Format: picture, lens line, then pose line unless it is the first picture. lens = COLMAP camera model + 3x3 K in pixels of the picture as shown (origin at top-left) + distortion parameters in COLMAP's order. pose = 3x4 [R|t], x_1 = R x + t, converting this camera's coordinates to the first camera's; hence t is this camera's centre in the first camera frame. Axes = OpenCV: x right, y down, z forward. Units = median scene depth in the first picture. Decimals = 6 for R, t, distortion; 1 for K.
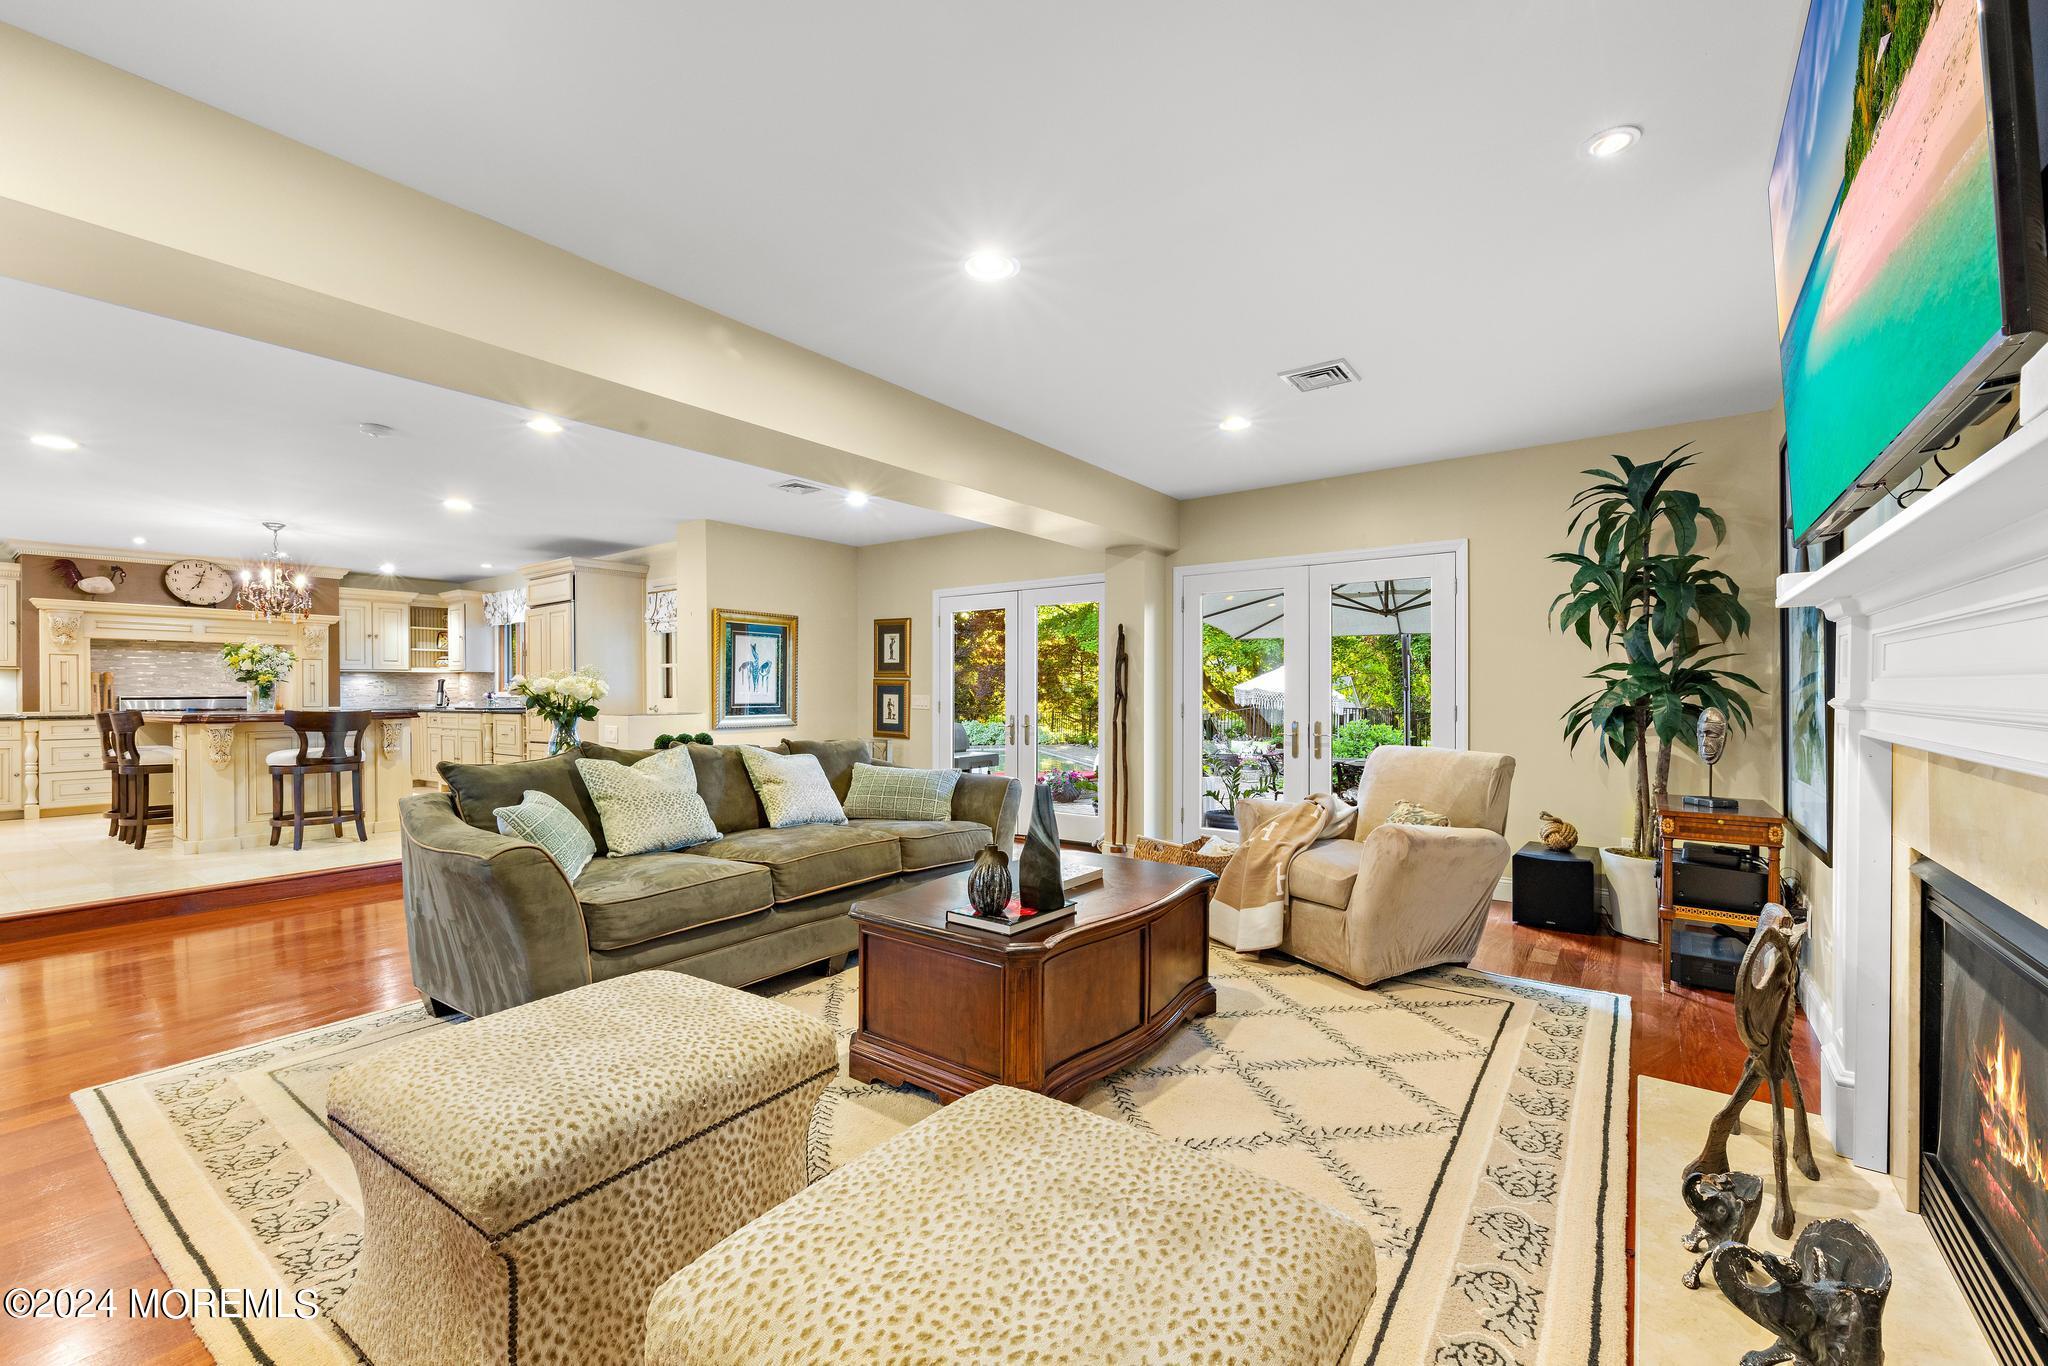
lens RADIAL K [[831.1, 0, 1033.2], [0, 831.1, 699.1], [0, 0, 1]] dist [0.003387, 0.001169]
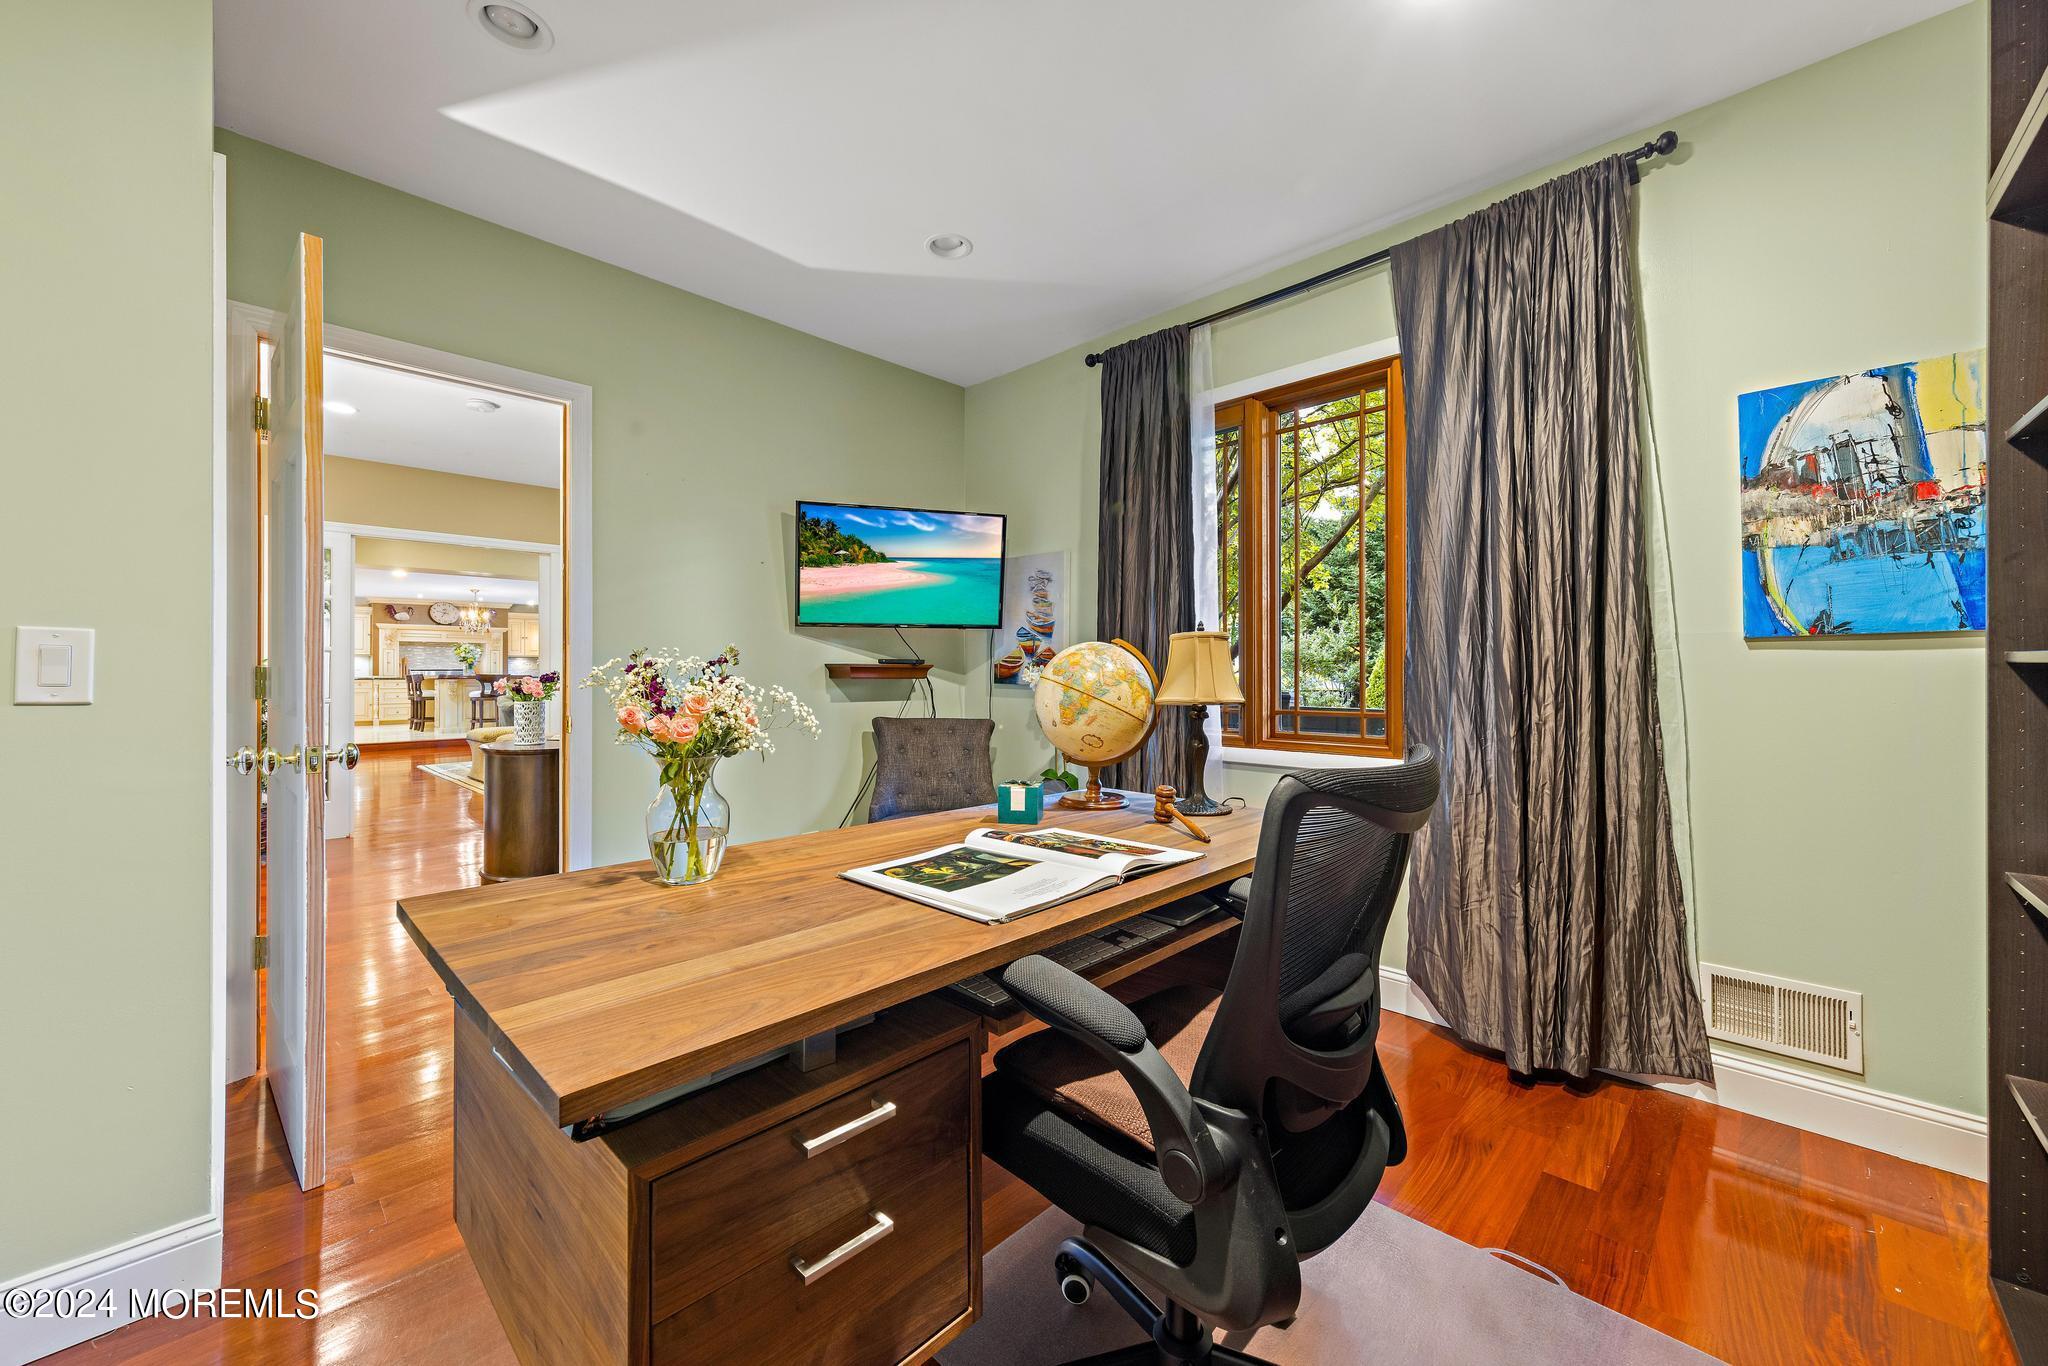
lens RADIAL K [[780.4, 0, 1024.8], [0, 780.4, 670.1], [0, 0, 1]] dist [-0.001917, -0.000130]
pose [[0.990211, 0.001855, -0.139564, 0.888122], [-0.003509, 0.999926, -0.011606, 0.021455], [0.139532, 0.011982, 0.990145, -0.907346]]
